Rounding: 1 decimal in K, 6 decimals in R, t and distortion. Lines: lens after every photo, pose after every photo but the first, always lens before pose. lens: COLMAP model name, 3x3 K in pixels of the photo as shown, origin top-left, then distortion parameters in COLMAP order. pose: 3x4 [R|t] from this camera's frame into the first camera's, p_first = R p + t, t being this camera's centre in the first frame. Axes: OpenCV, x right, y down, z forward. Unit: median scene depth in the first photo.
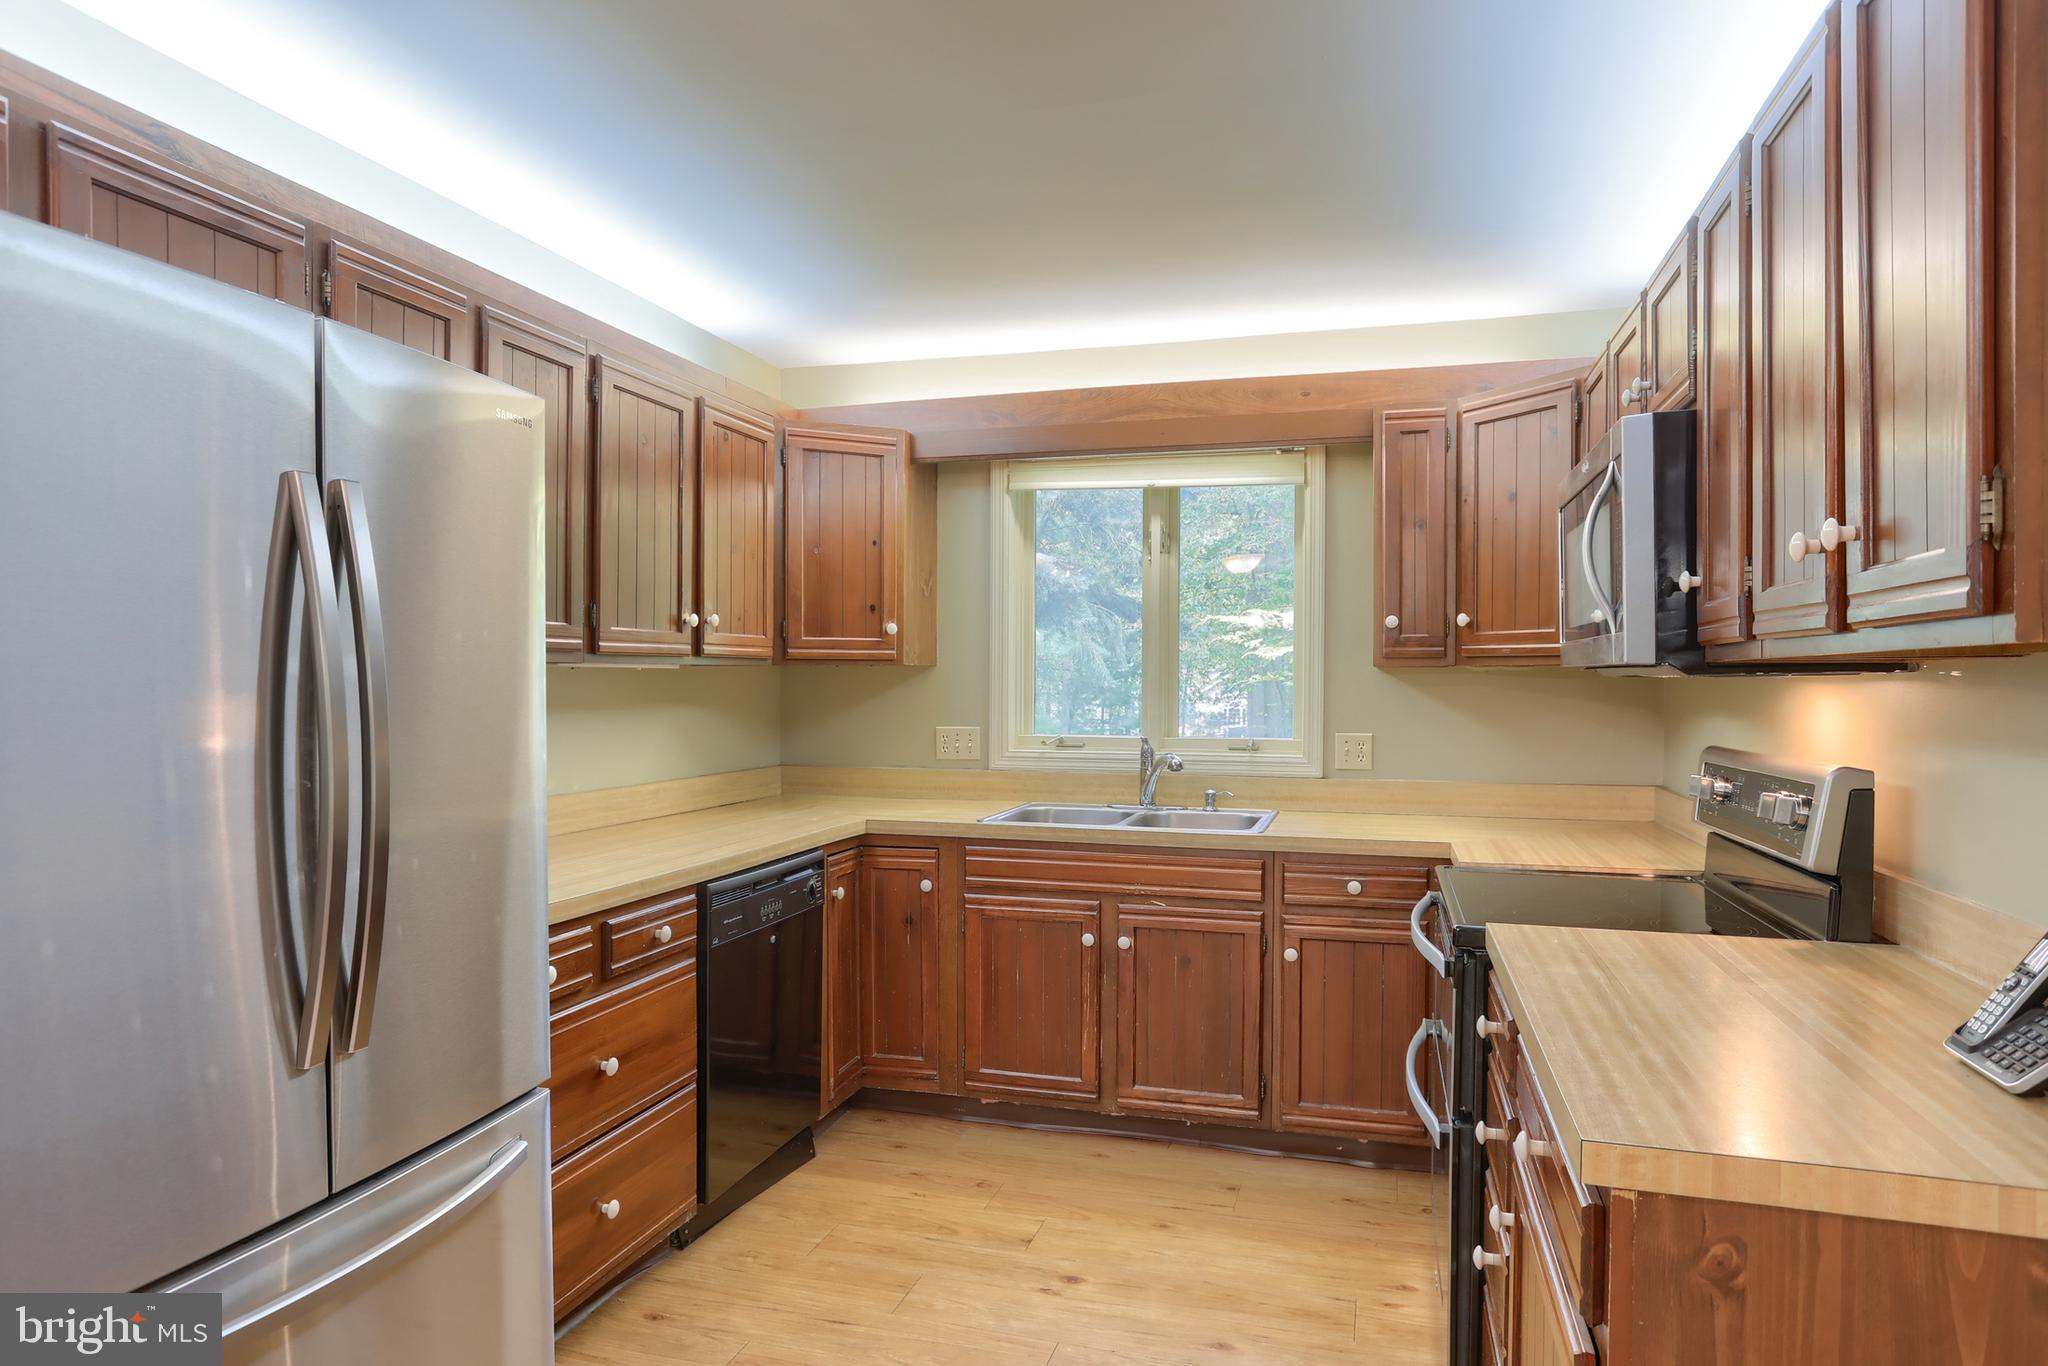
lens RADIAL K [[1207.6, 0, 1013.1], [0, 1207.6, 696.8], [0, 0, 1]] dist [-0.053110, 0.001352]
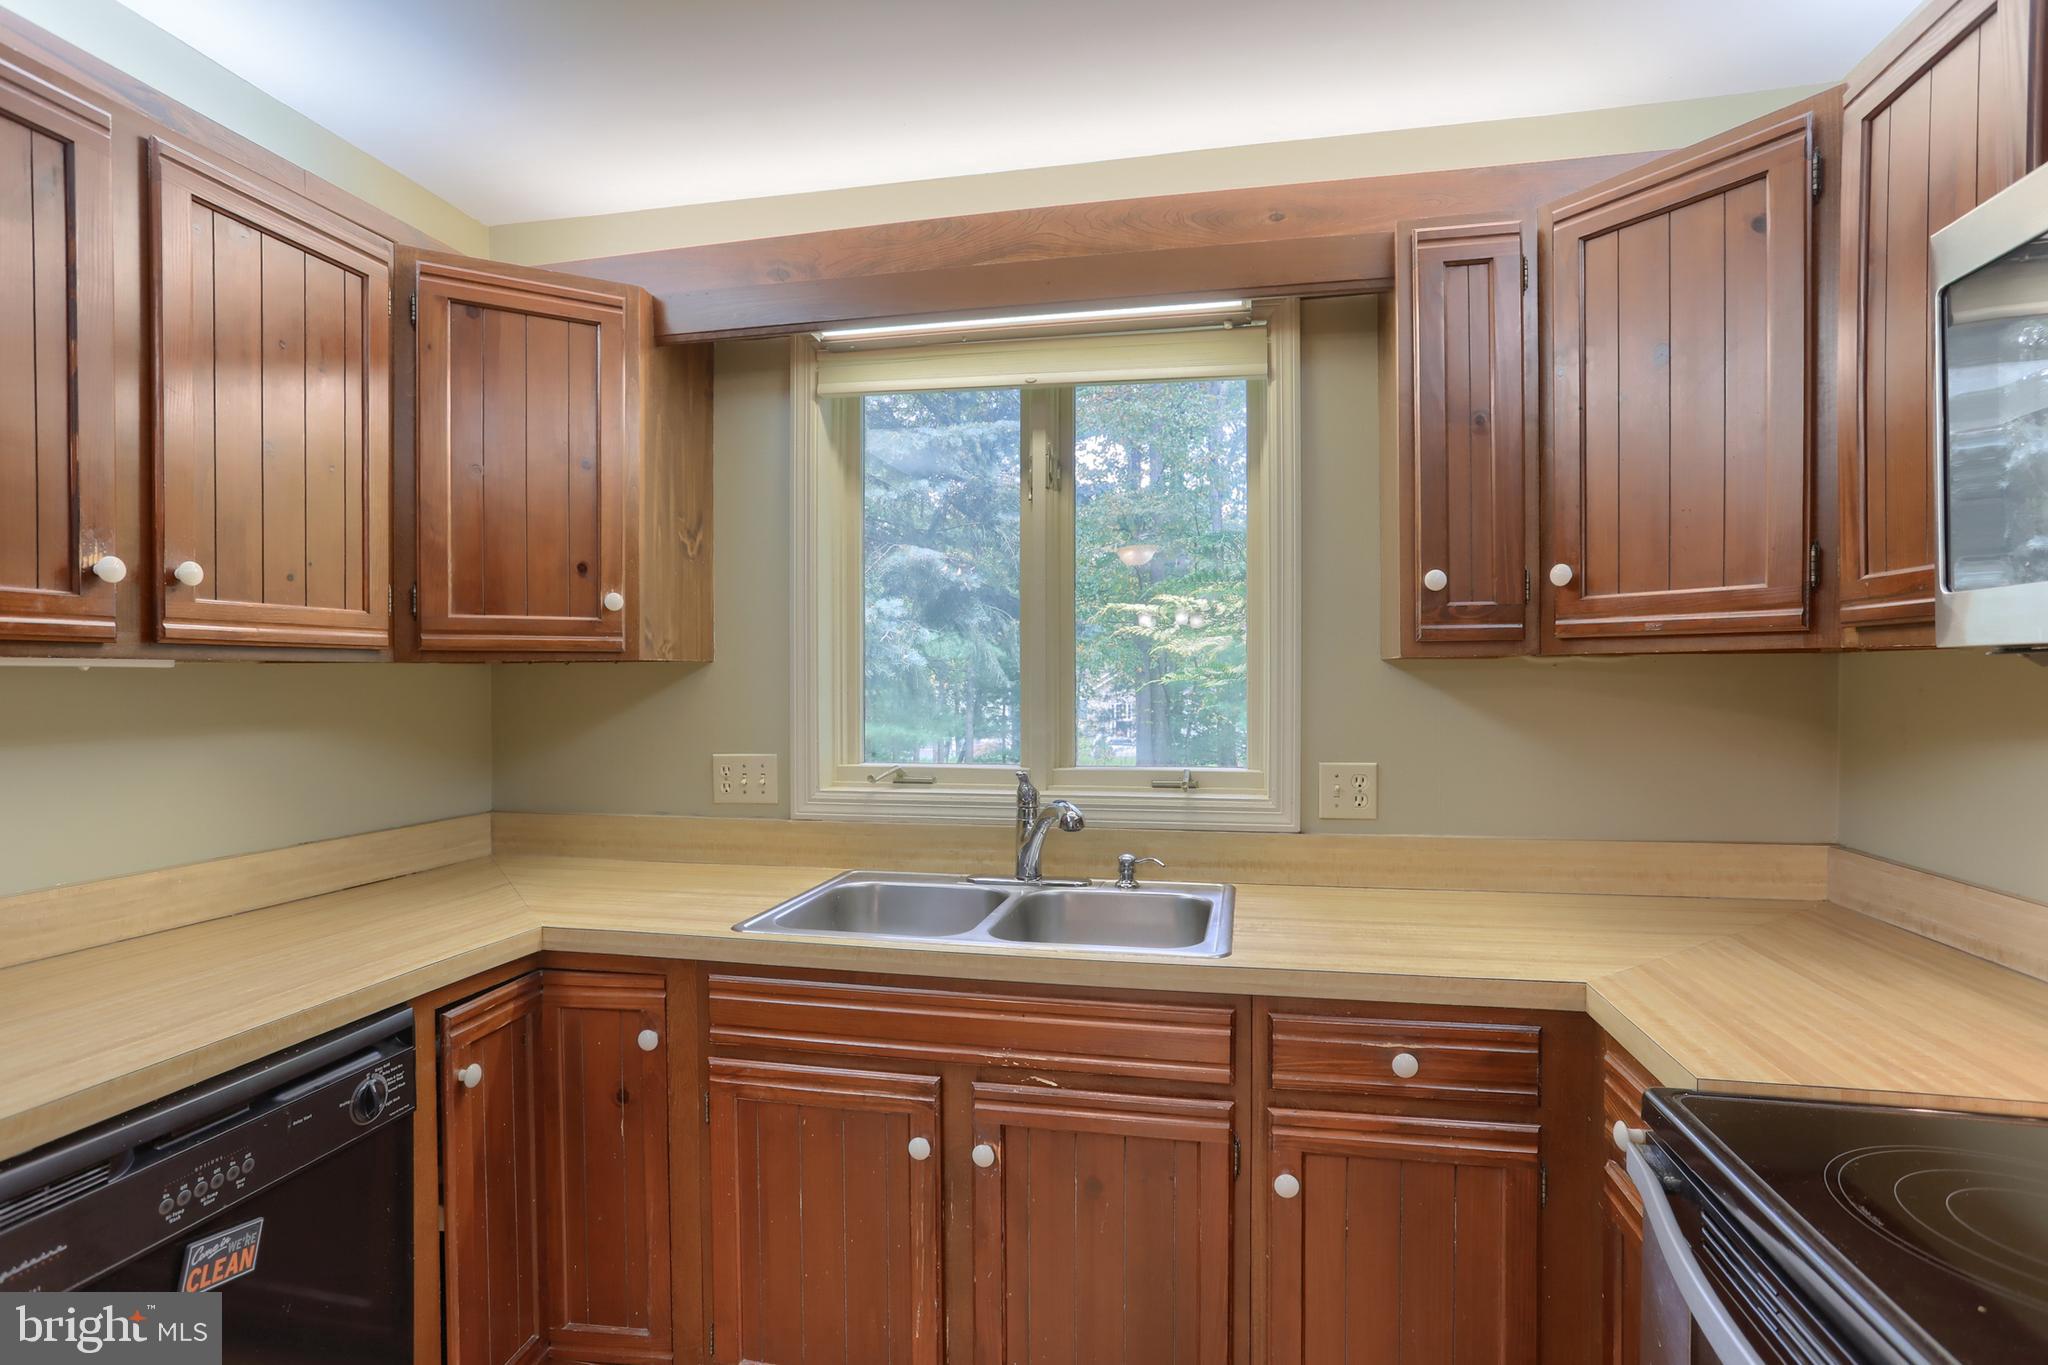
lens RADIAL K [[1031.3, 0, 1032.2], [0, 1031.3, 697.6], [0, 0, 1]] dist [-0.055125, 0.026590]
pose [[0.995255, -0.008439, 0.096929, 0.067299], [0.008150, 0.999961, 0.003387, -0.008118], [-0.096954, -0.002581, 0.995286, 0.504285]]
